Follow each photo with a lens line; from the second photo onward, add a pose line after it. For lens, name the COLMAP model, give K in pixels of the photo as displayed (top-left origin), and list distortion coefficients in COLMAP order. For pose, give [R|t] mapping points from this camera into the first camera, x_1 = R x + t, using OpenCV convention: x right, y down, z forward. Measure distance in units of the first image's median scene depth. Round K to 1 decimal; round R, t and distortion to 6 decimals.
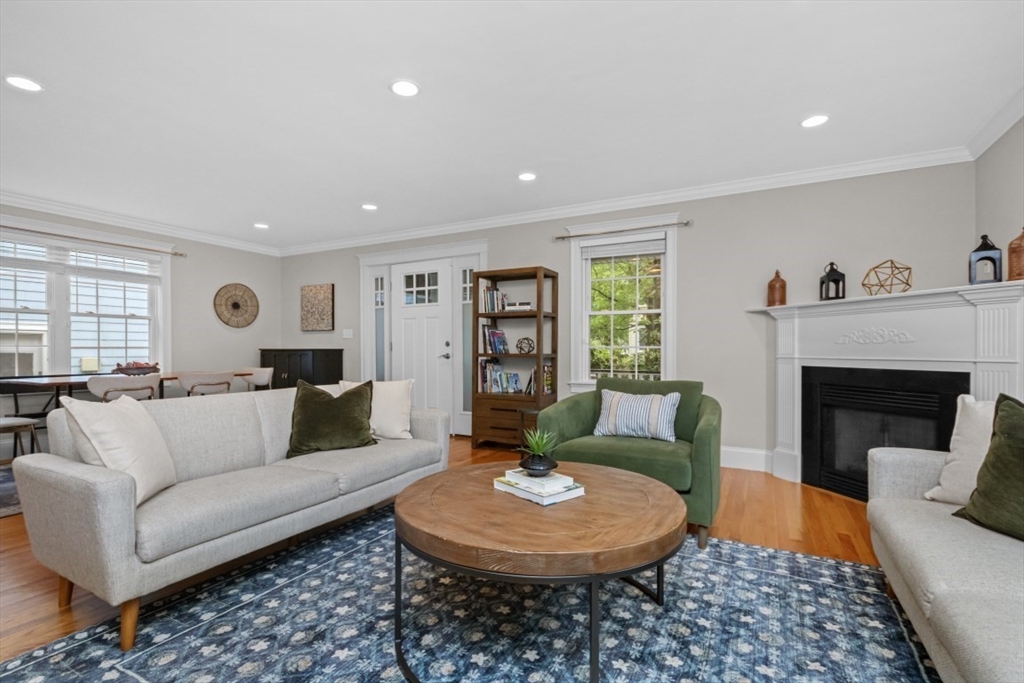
lens RADIAL K [[475.6, 0, 513.5], [0, 475.6, 340.5], [0, 0, 1]] dist [0.013679, 0.001776]
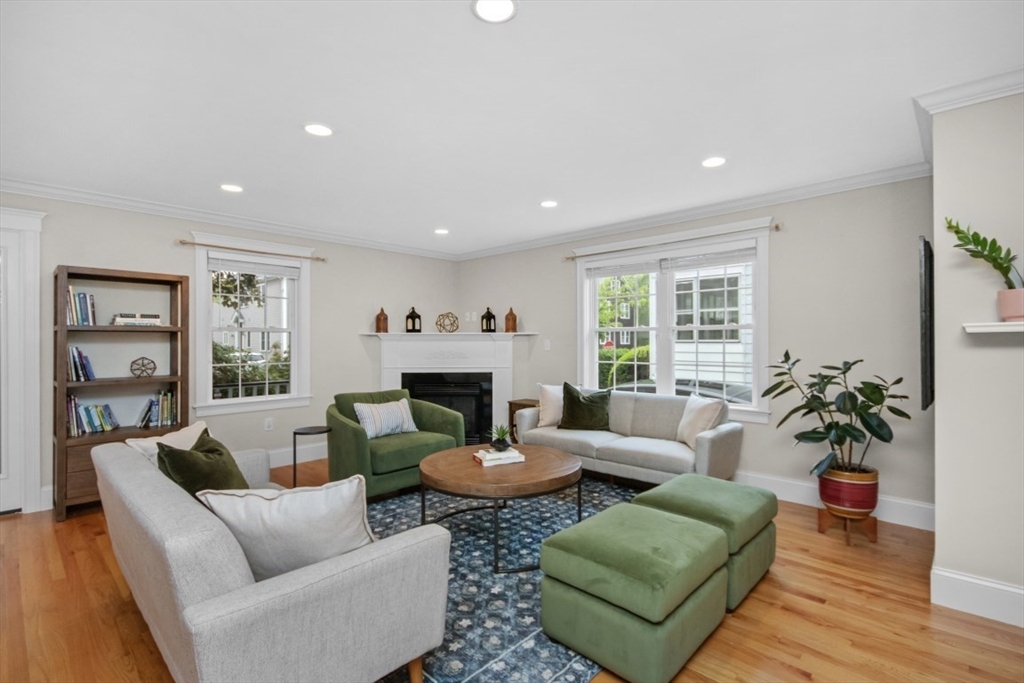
lens RADIAL K [[475.6, 0, 513.8], [0, 475.6, 340.1], [0, 0, 1]] dist [0.013679, 0.001776]
pose [[0.278763, 0.006203, 0.960340, -0.764817], [-0.004845, 0.999975, -0.005053, -0.047176], [-0.960348, -0.003244, 0.278787, 0.235455]]
